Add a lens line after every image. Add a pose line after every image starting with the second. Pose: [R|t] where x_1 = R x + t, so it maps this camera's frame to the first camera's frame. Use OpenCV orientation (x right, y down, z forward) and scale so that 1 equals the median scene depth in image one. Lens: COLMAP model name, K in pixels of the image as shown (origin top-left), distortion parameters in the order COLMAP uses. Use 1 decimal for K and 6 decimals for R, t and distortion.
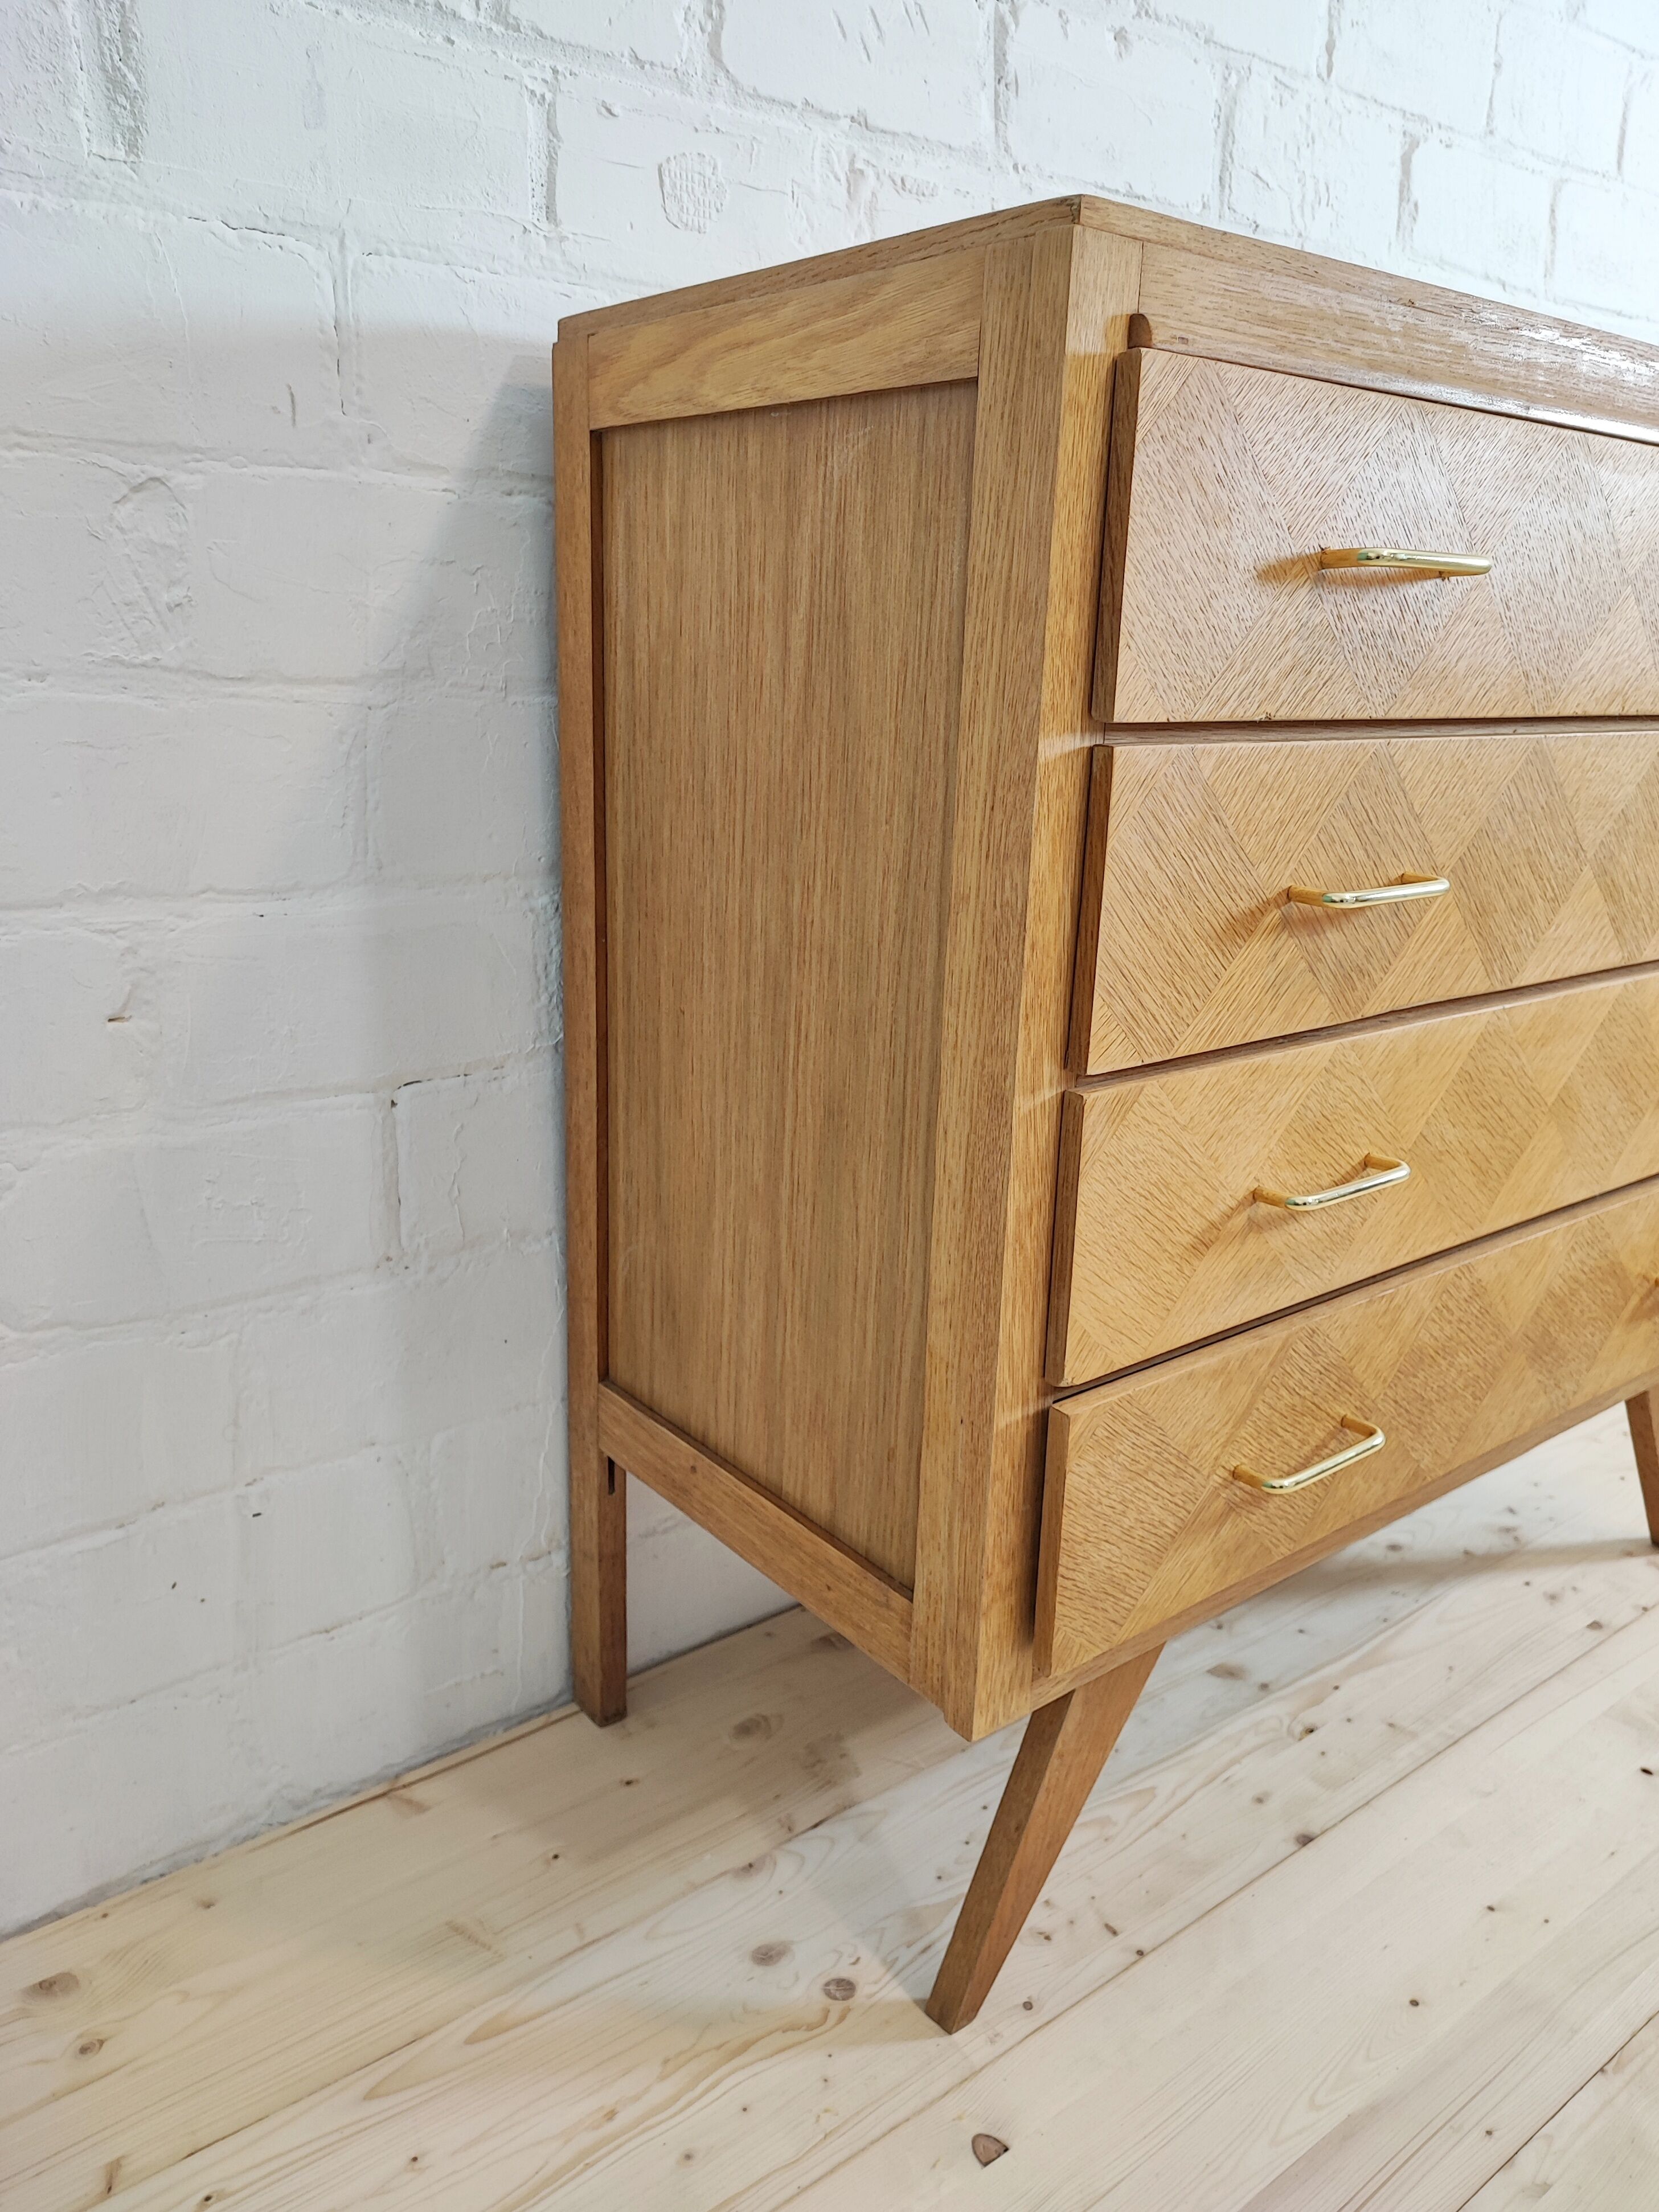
lens RADIAL K [[1612.2, 0, 829.5], [0, 1612.2, 1106.0], [0, 0, 1]] dist [0.057624, -0.084249]
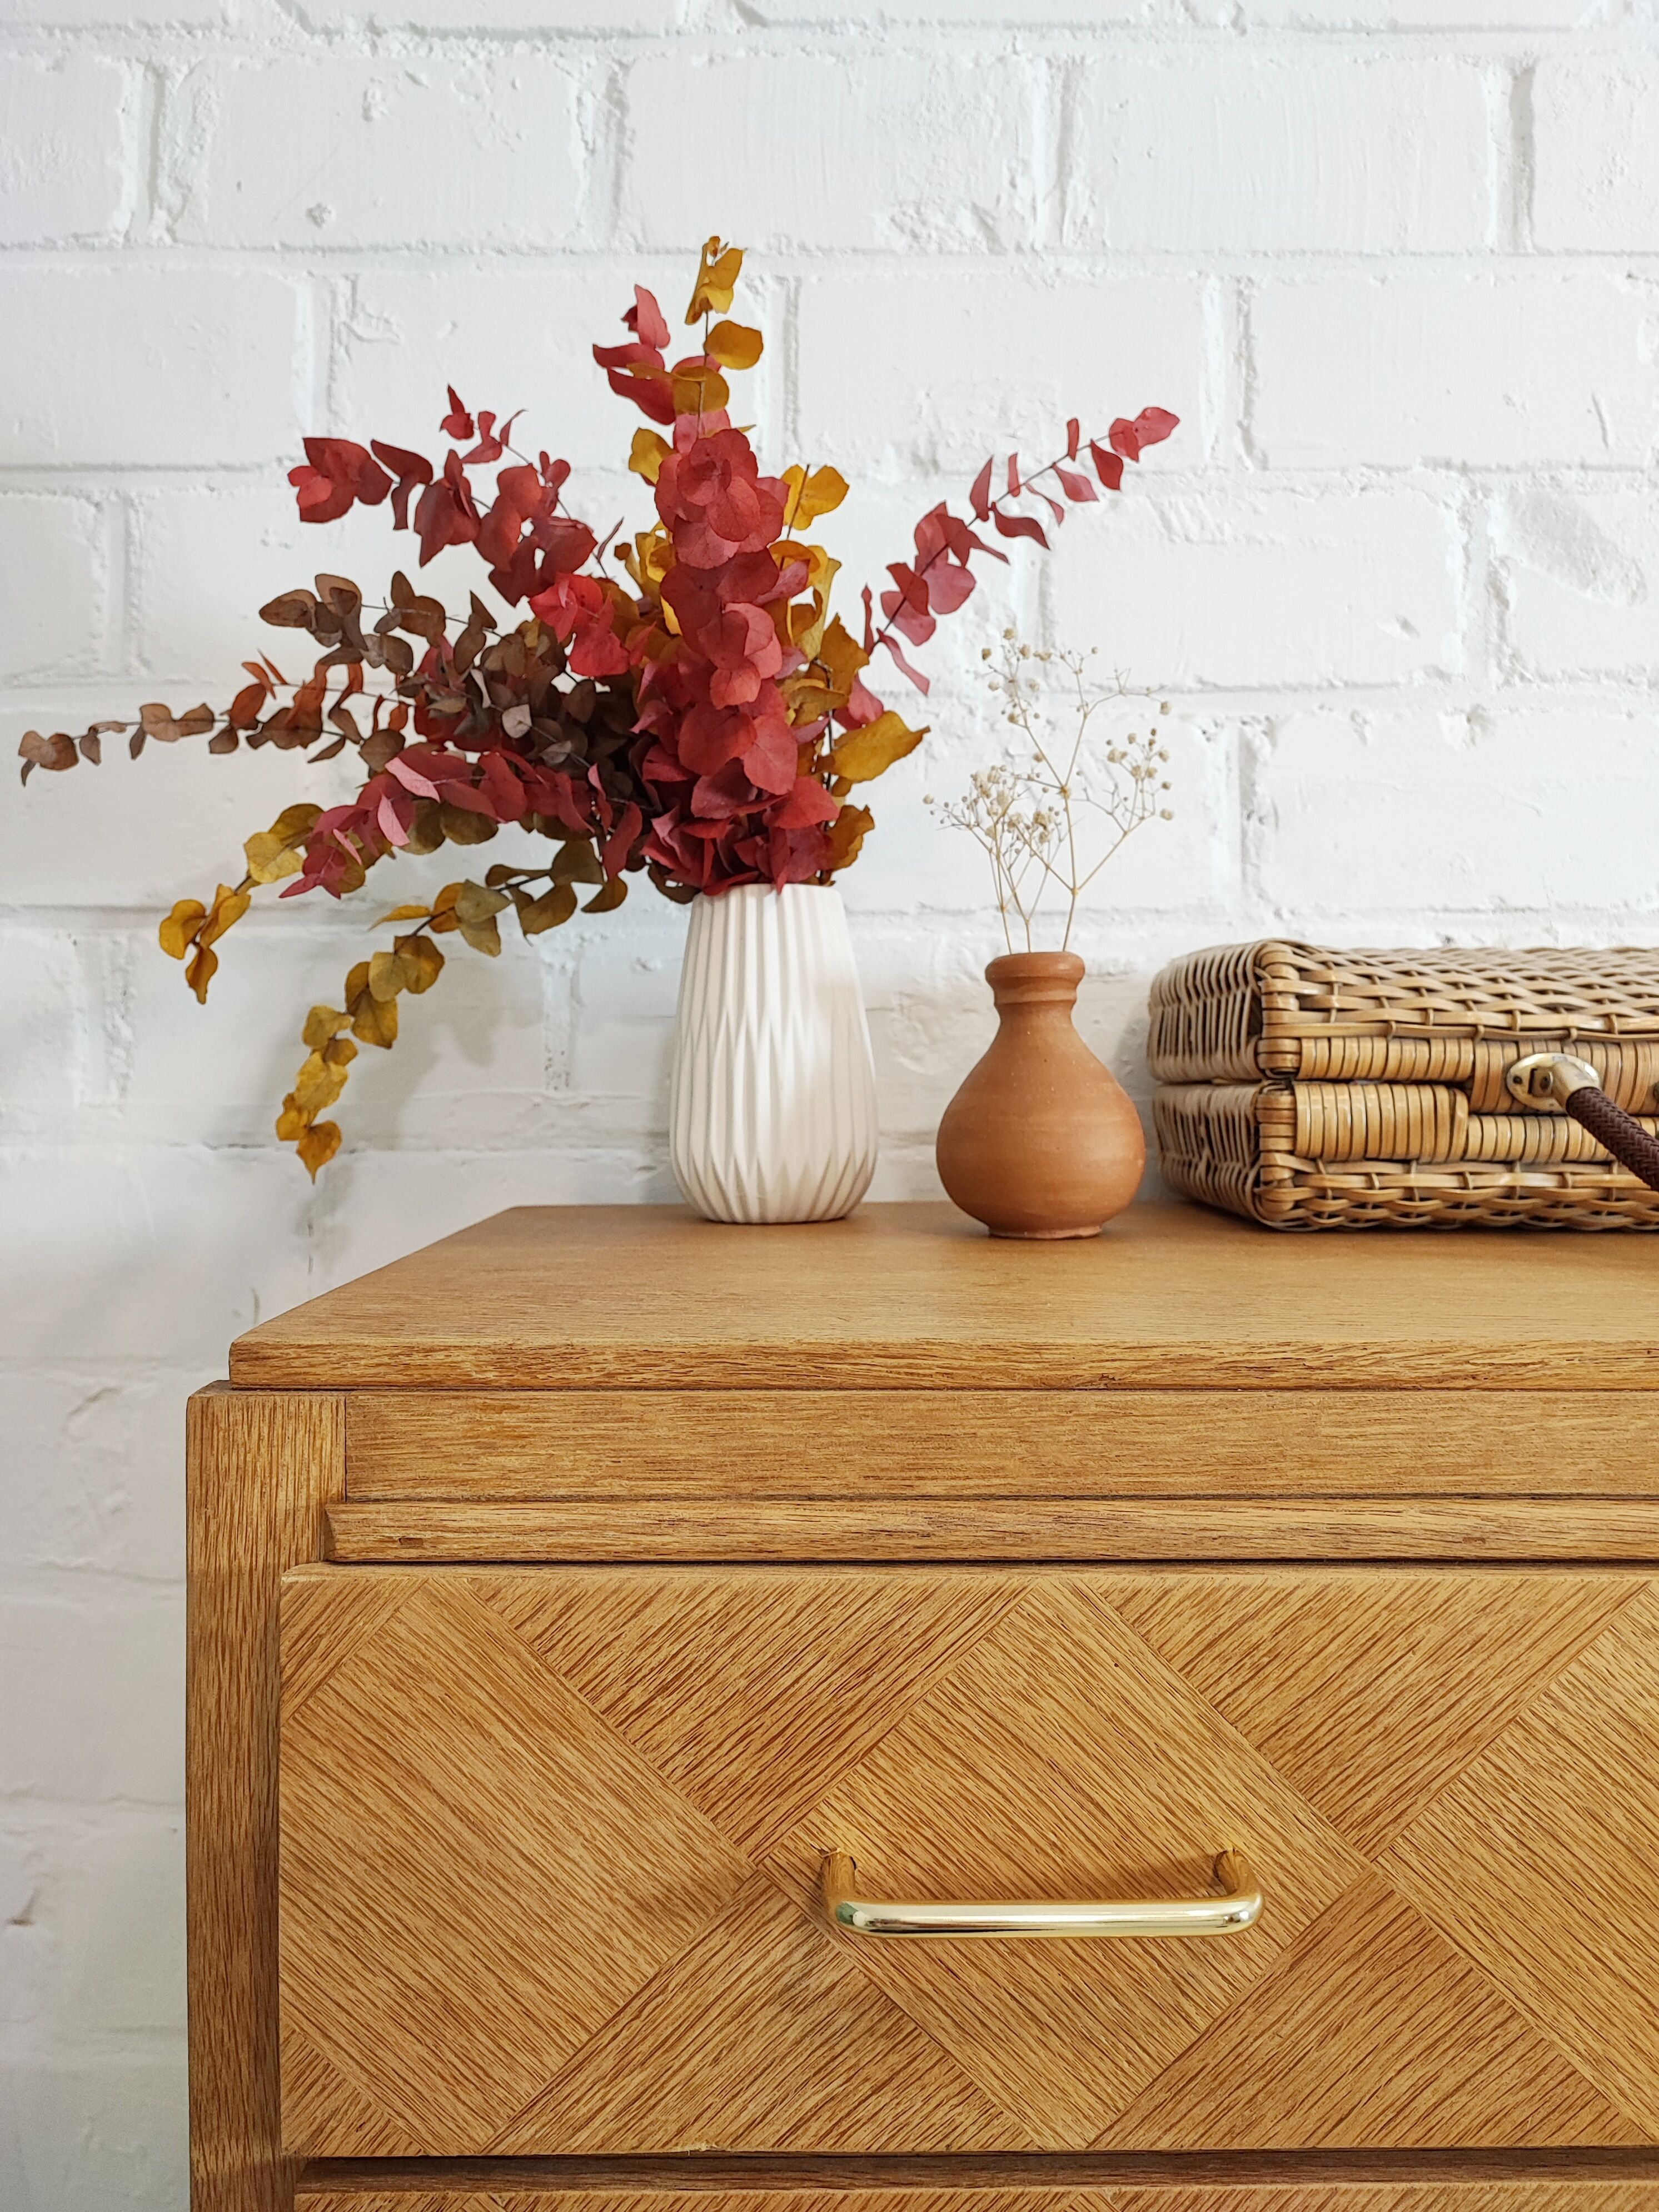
lens RADIAL K [[1612.0, 0, 829.5], [0, 1612.0, 1106.0], [0, 0, 1]] dist [0.057624, -0.084249]
pose [[0.783863, -0.010519, -0.620844, 0.537390], [-0.157073, 0.963978, -0.214649, -0.388646], [0.600738, 0.265774, 0.753975, 0.438723]]
